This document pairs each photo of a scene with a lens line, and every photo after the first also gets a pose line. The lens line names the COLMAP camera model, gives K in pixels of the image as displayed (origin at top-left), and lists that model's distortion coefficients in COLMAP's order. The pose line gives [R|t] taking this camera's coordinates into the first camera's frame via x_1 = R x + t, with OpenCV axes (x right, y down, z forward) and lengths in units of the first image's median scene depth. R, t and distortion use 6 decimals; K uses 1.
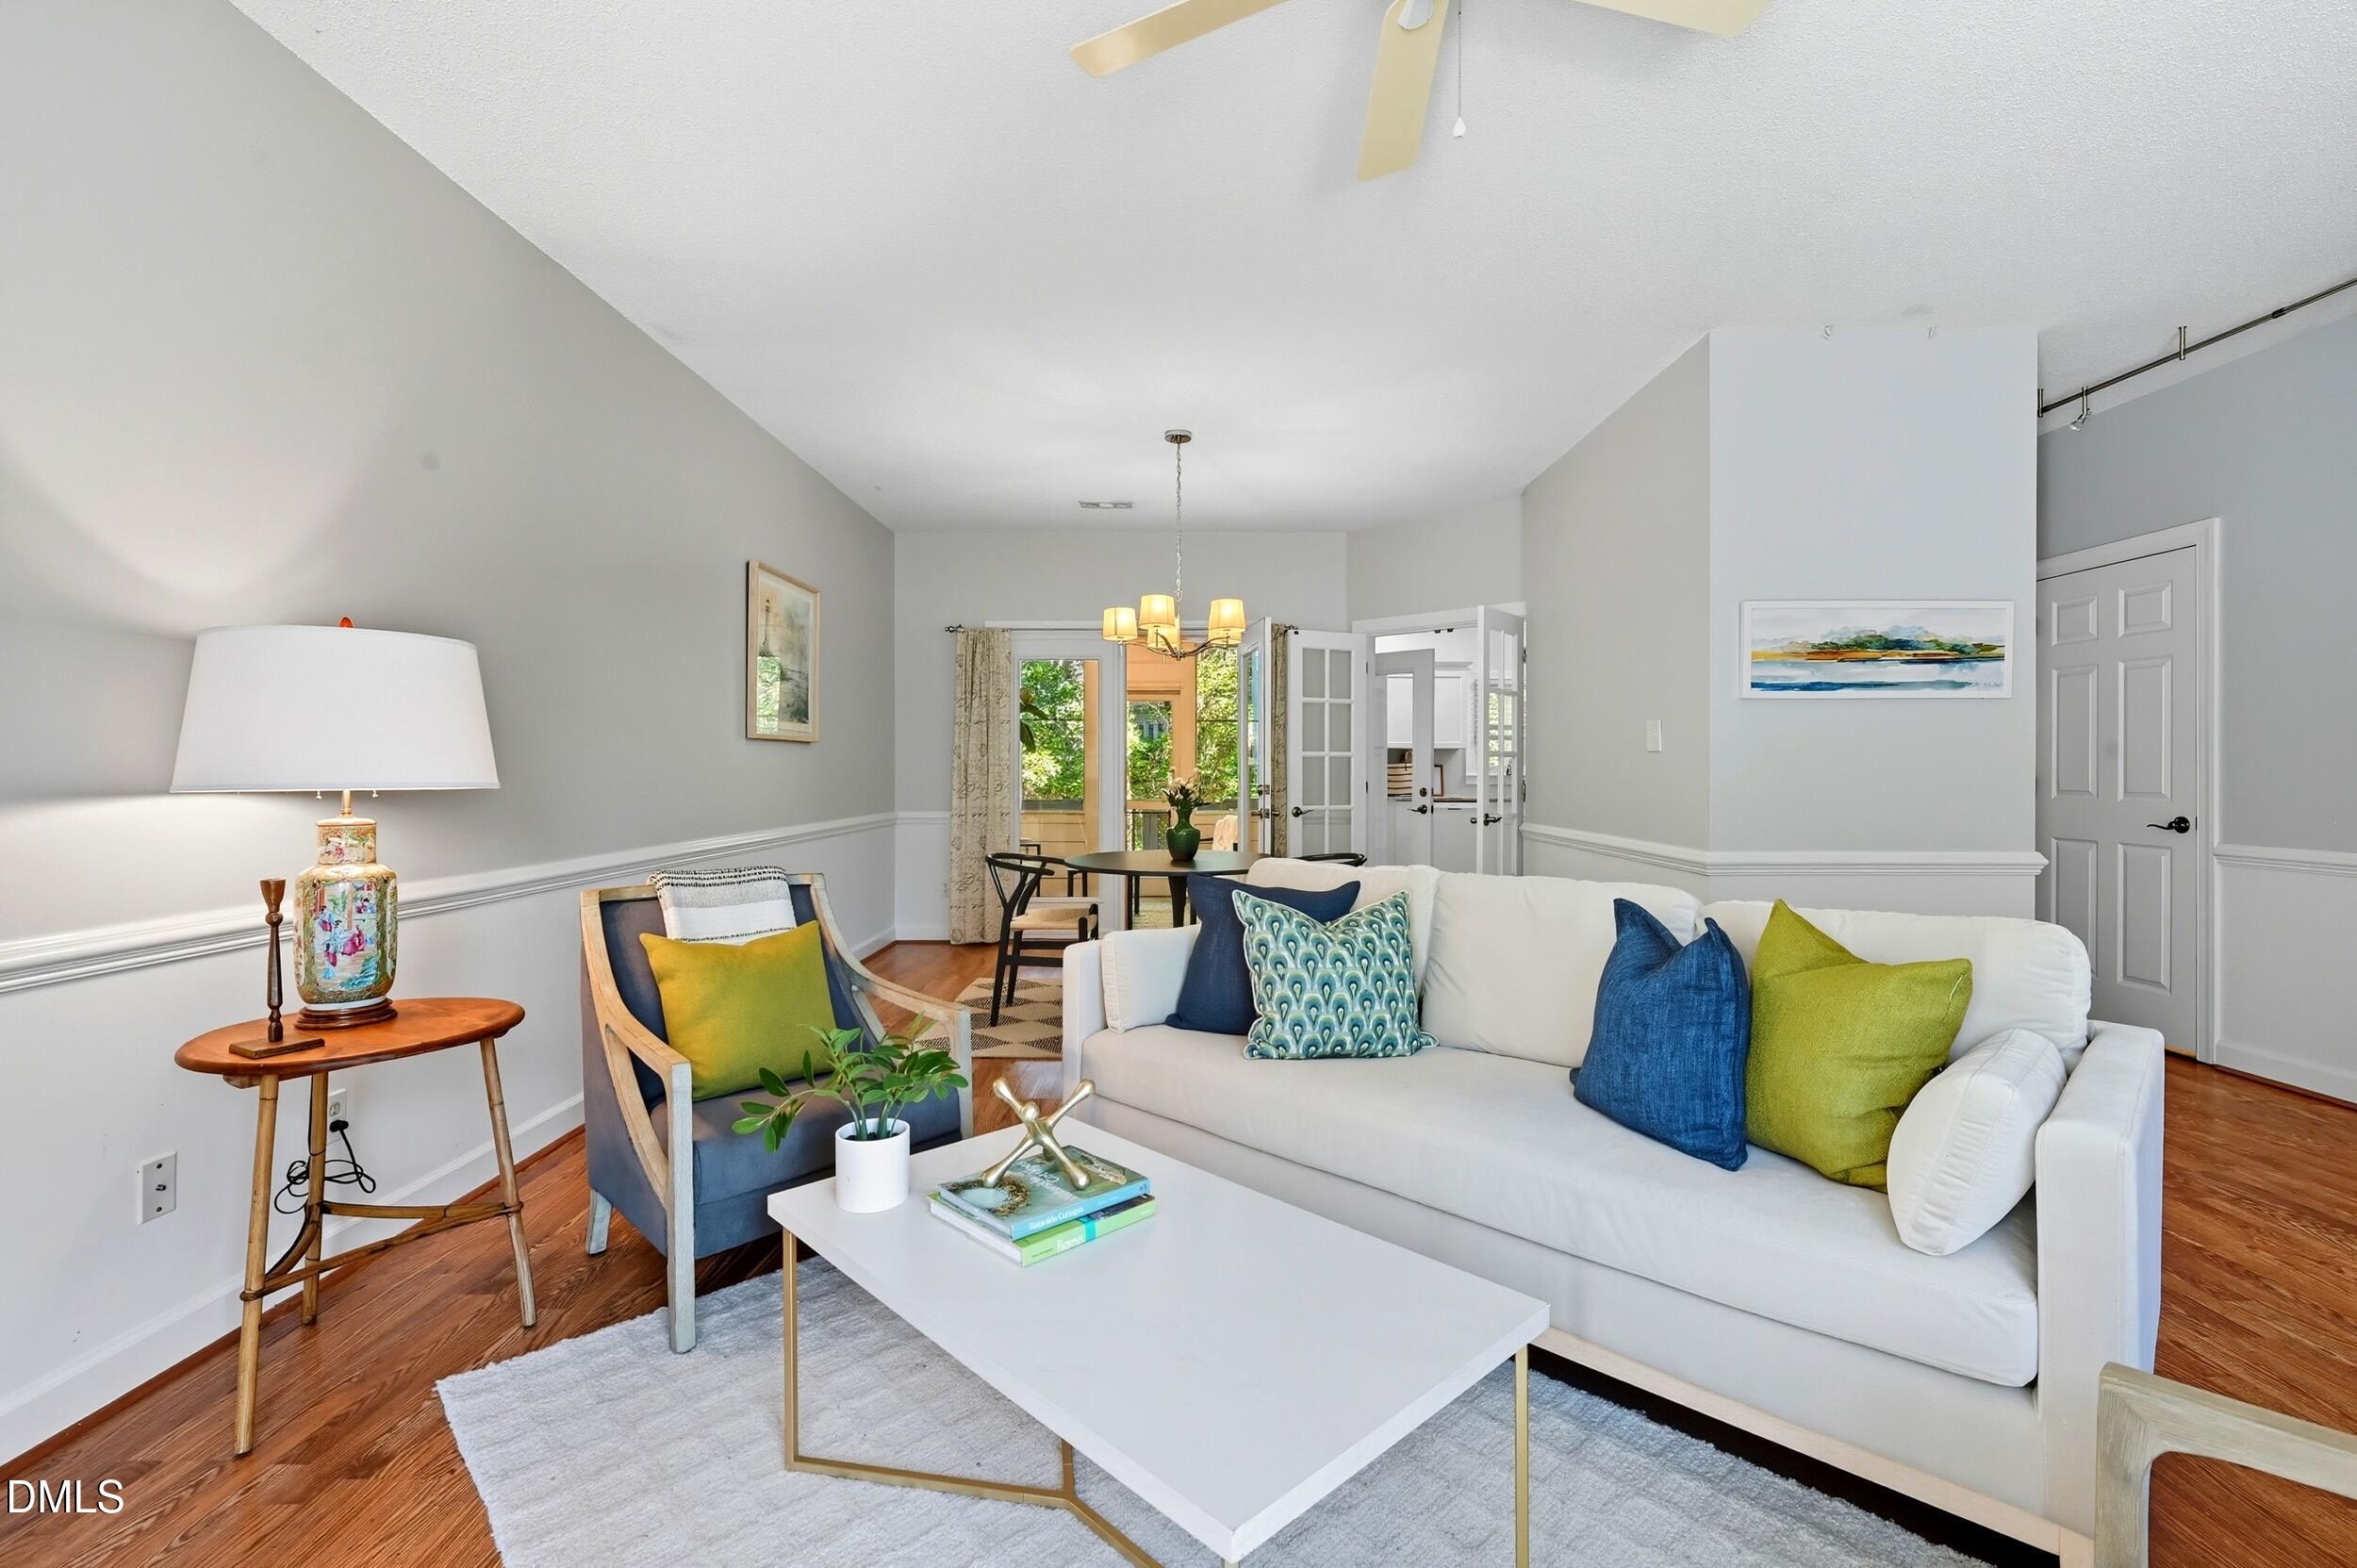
lens RADIAL K [[1033.6, 0, 1164.7], [0, 1033.6, 776.1], [0, 0, 1]] dist [-0.000574, -0.000087]
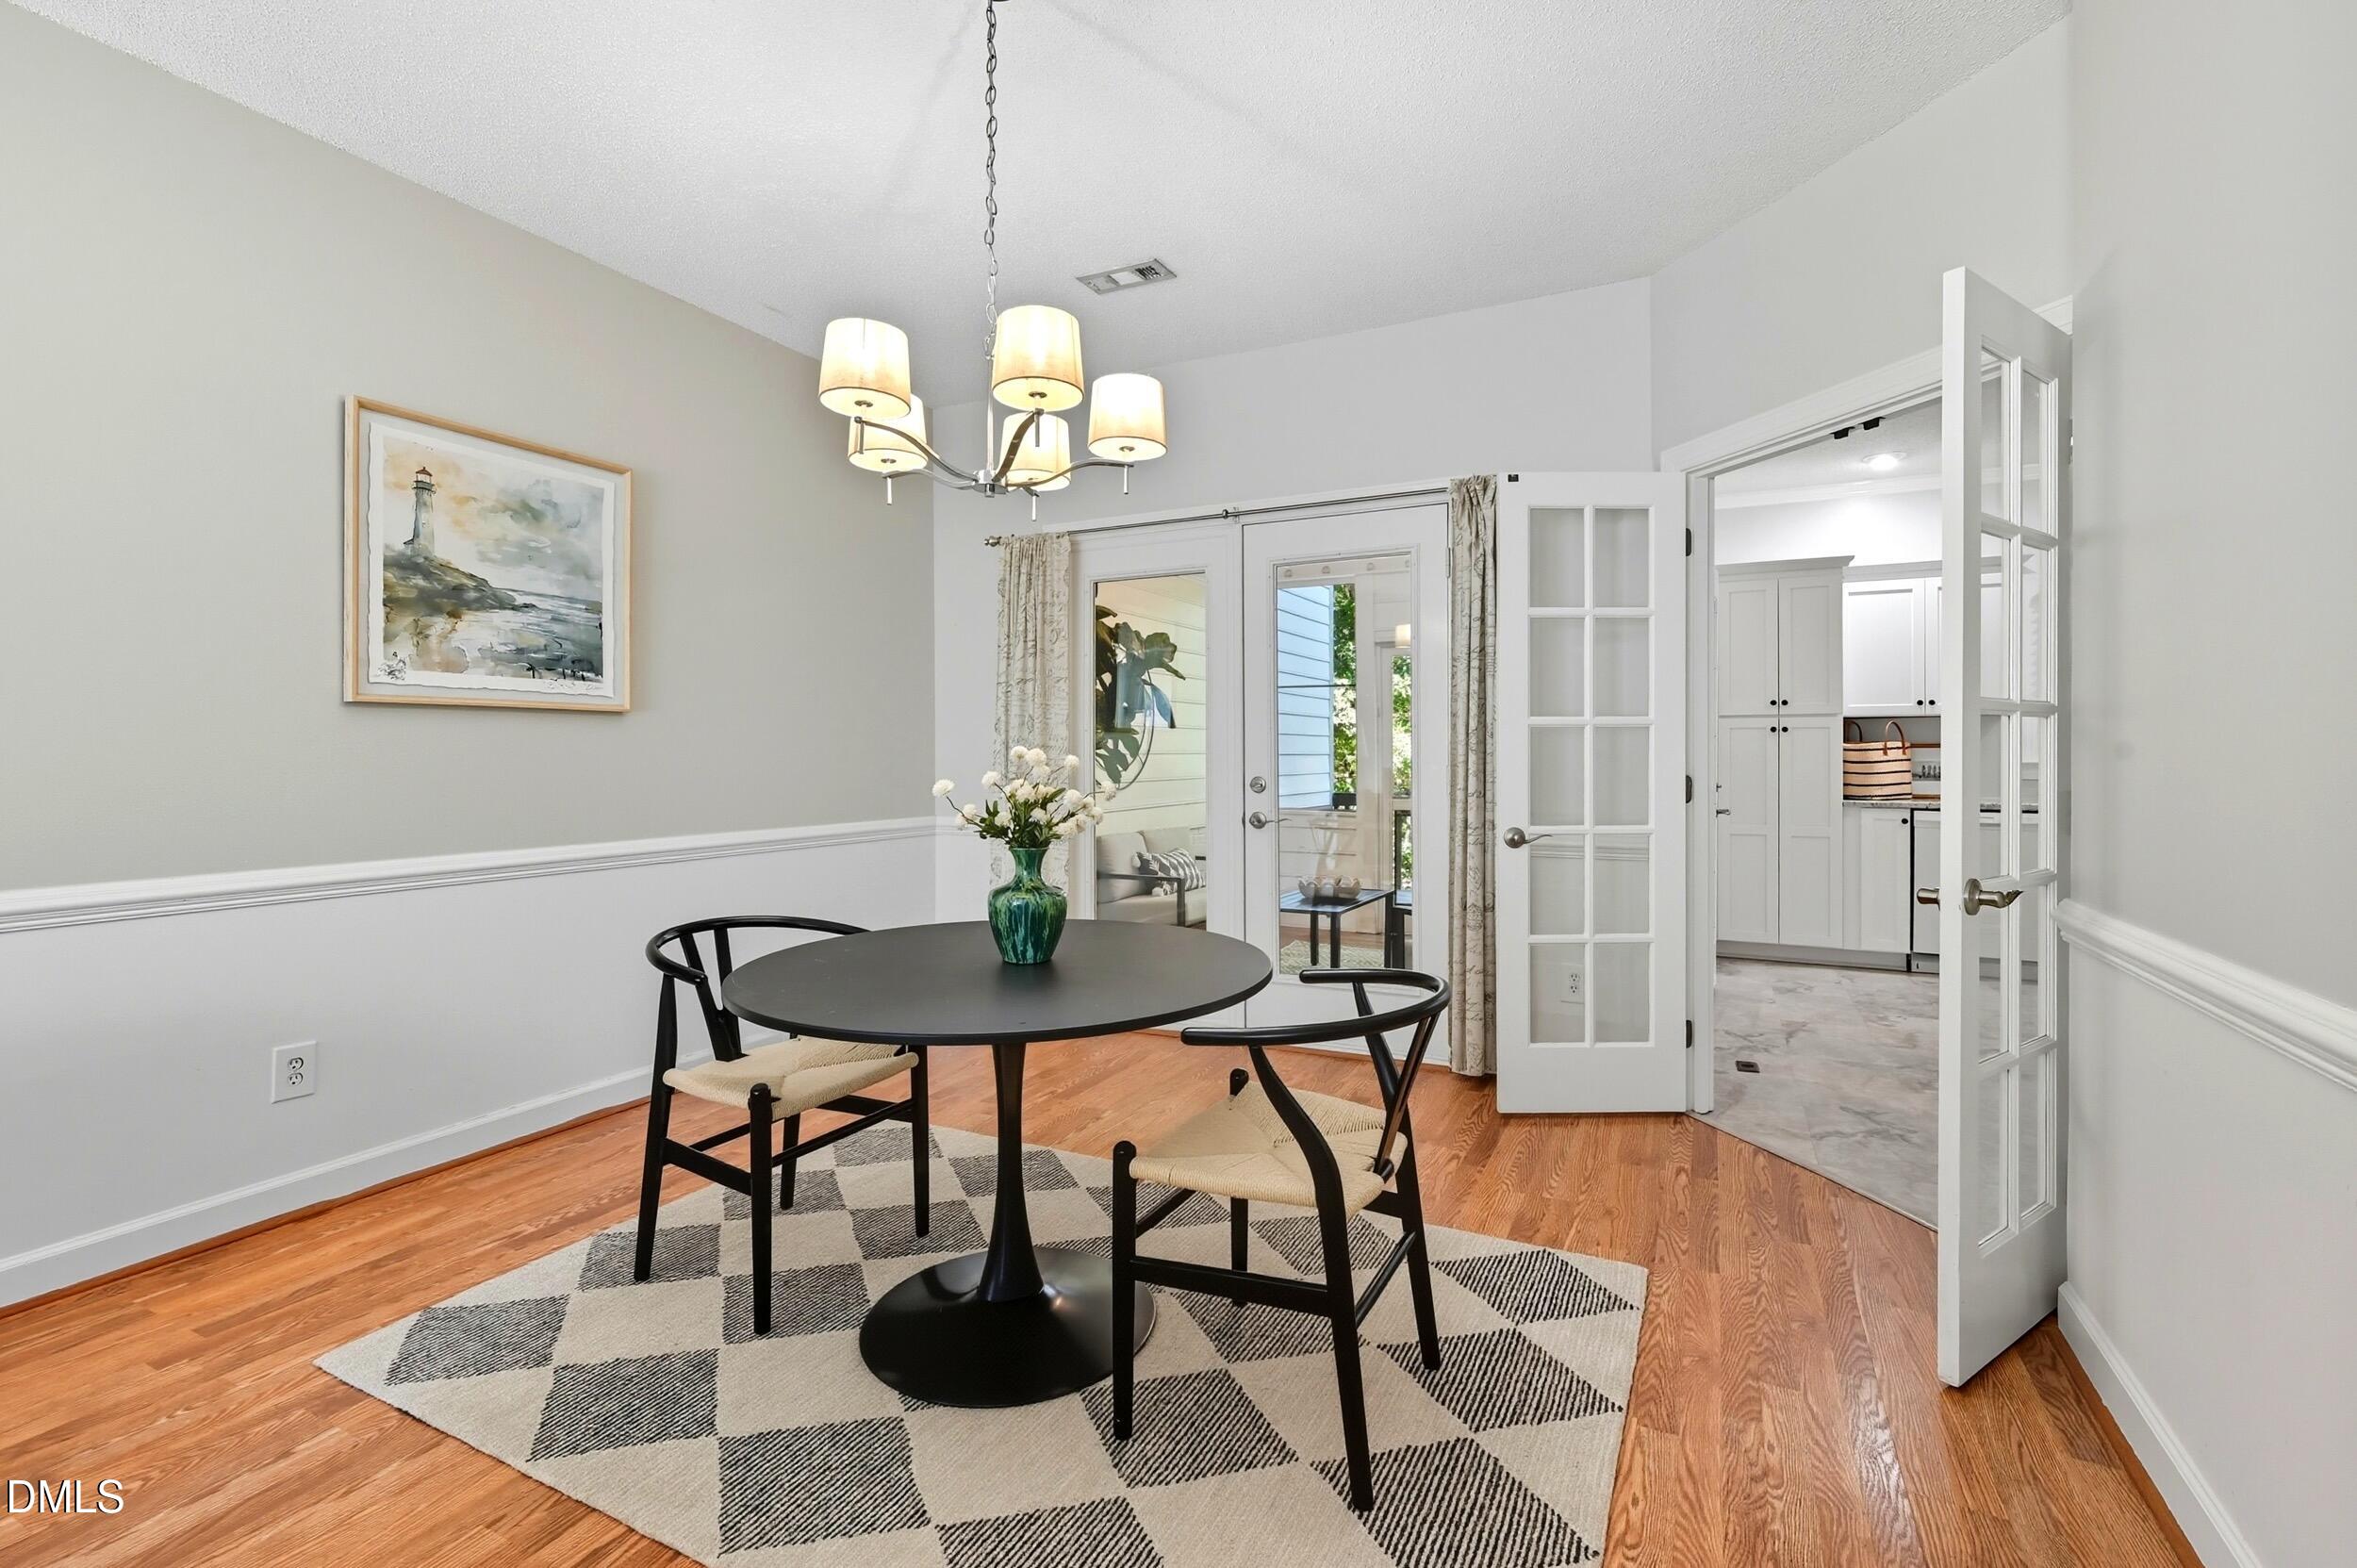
lens RADIAL K [[1033.6, 0, 1167.7], [0, 1033.6, 749.8], [0, 0, 1]] dist [-0.000574, -0.000087]
pose [[0.901962, -0.004191, -0.431794, 0.186155], [-0.000263, 0.999947, -0.010253, -0.002397], [0.431815, 0.009361, 0.901914, 0.466938]]
